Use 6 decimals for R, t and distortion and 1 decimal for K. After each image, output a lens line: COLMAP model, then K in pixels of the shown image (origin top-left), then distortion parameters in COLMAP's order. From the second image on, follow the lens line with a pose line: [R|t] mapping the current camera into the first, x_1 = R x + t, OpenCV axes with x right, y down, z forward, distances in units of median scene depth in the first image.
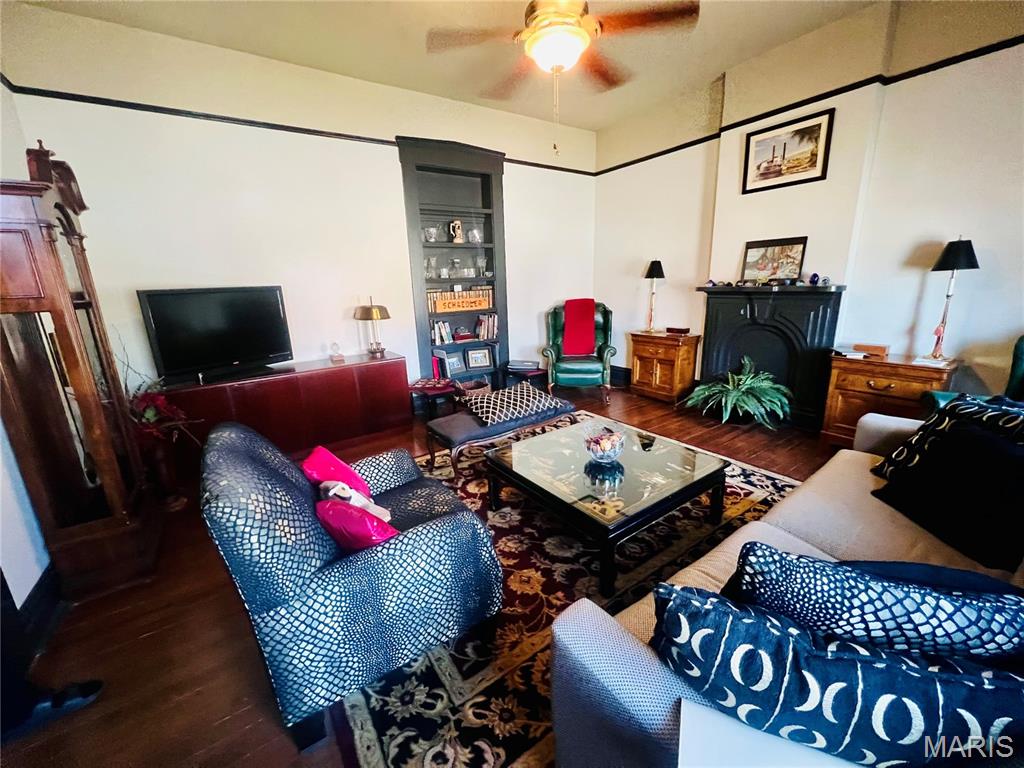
lens RADIAL K [[409.8, 0, 510.0], [0, 409.8, 383.7], [0, 0, 1]] dist [-0.001693, 0.000233]
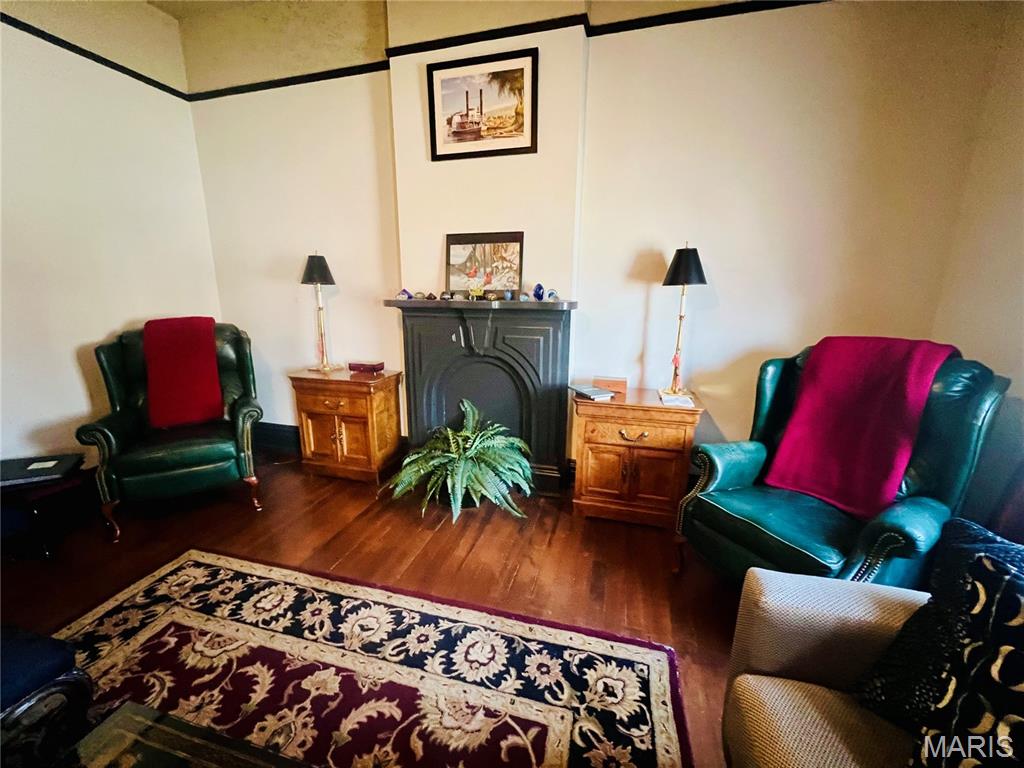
lens RADIAL K [[409.8, 0, 510.0], [0, 409.8, 383.7], [0, 0, 1]] dist [-0.001693, 0.000233]
pose [[0.768903, -0.109702, 0.629883, 0.211023], [0.126772, 0.991769, 0.017978, -0.103913], [-0.626671, 0.066028, 0.776482, 0.436496]]
